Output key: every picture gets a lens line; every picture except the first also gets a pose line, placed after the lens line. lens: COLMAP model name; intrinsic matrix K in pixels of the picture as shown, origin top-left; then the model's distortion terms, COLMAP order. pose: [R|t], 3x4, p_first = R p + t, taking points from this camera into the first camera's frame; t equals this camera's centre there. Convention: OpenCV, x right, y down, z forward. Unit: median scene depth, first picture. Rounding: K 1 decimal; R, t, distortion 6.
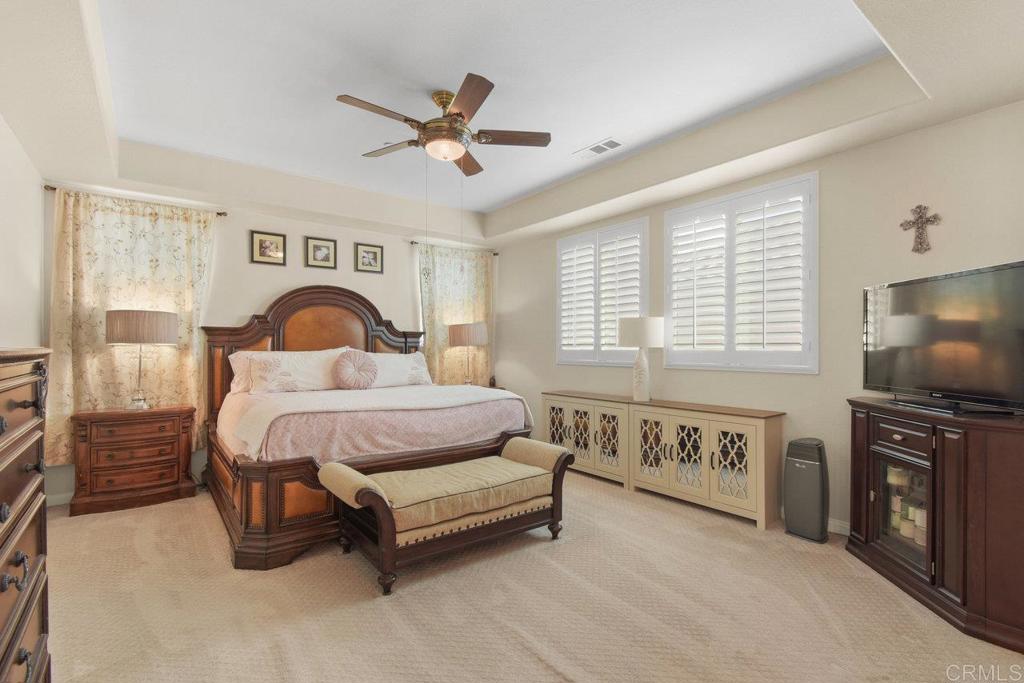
lens RADIAL K [[468.9, 0, 505.6], [0, 468.9, 344.0], [0, 0, 1]] dist [0.000409, 0.001614]
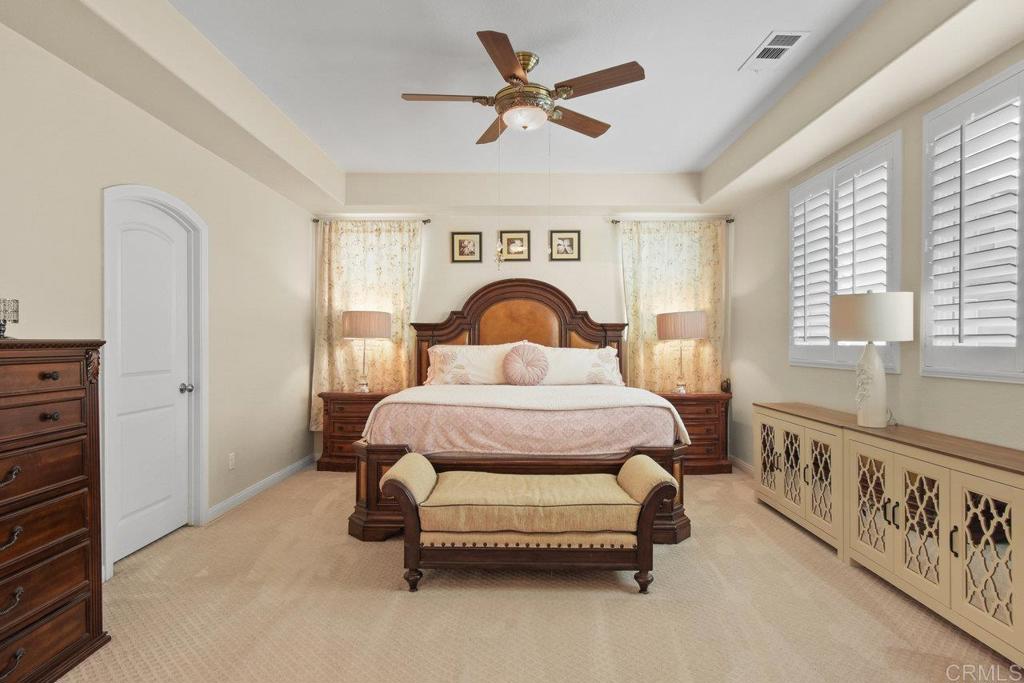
lens RADIAL K [[525.5, 0, 508.2], [0, 525.5, 341.1], [0, 0, 1]] dist [0.001786, -0.000466]
pose [[0.795004, -0.000172, -0.606604, 0.346808], [0.003190, 0.999987, 0.003897, 0.002546], [0.606596, -0.005033, 0.794994, 0.146774]]
